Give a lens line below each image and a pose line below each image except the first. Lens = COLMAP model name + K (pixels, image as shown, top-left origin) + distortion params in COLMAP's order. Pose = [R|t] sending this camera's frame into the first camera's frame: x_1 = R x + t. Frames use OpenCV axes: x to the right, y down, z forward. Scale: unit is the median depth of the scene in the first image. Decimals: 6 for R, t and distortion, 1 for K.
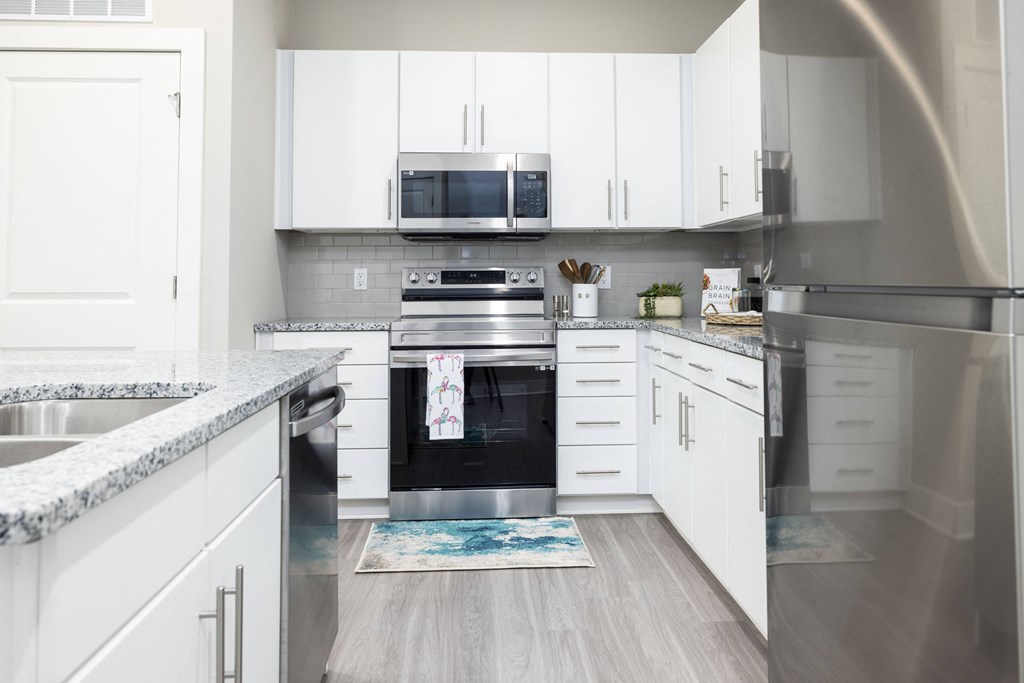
lens RADIAL K [[764.8, 0, 520.8], [0, 764.8, 248.5], [0, 0, 1]] dist [-0.000161, -0.000964]
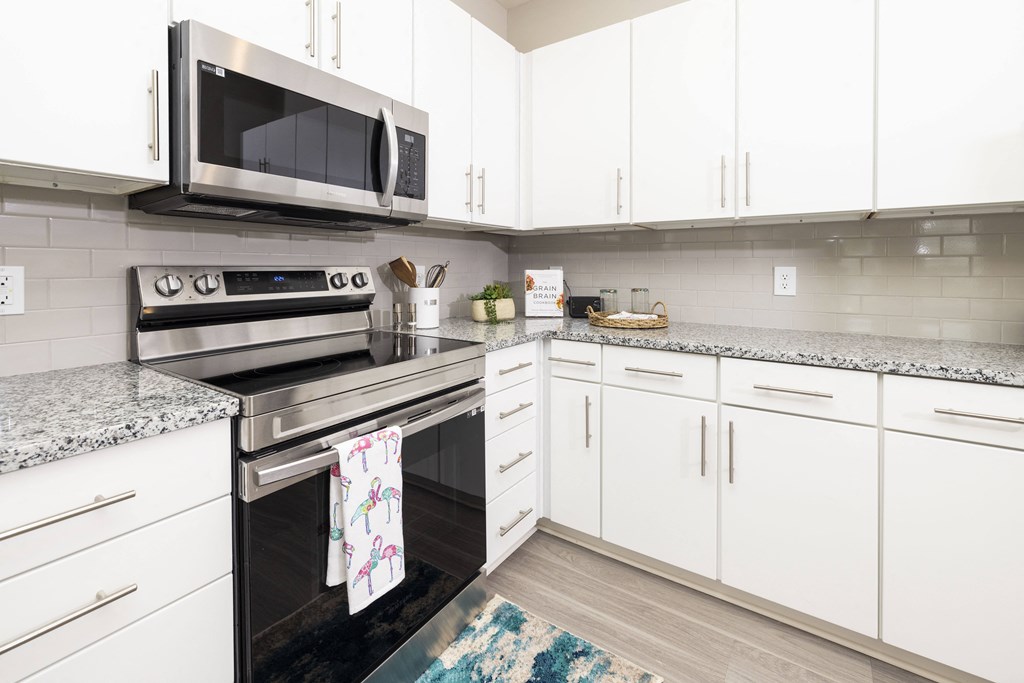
lens RADIAL K [[444.1, 0, 511.1], [0, 444.1, 276.4], [0, 0, 1]] dist [-0.002476, 0.000104]
pose [[0.618236, -0.008914, 0.785942, -0.272278], [-0.034874, 0.998640, 0.038760, 0.014583], [-0.785219, -0.051372, 0.617084, 0.731898]]
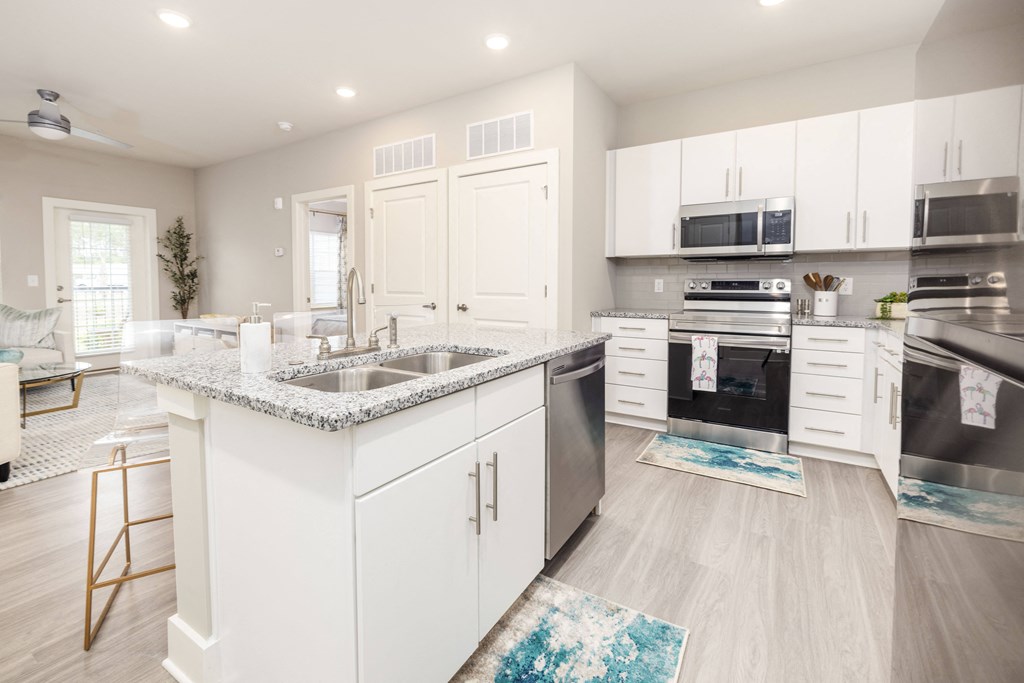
lens RADIAL K [[444.1, 0, 511.8], [0, 444.1, 300.6], [0, 0, 1]] dist [-0.002476, 0.000104]
pose [[0.818707, 0.029200, -0.573469, 0.092567], [0.021559, 0.996439, 0.081516, -0.015125], [0.573807, -0.079101, 0.815162, 0.053204]]
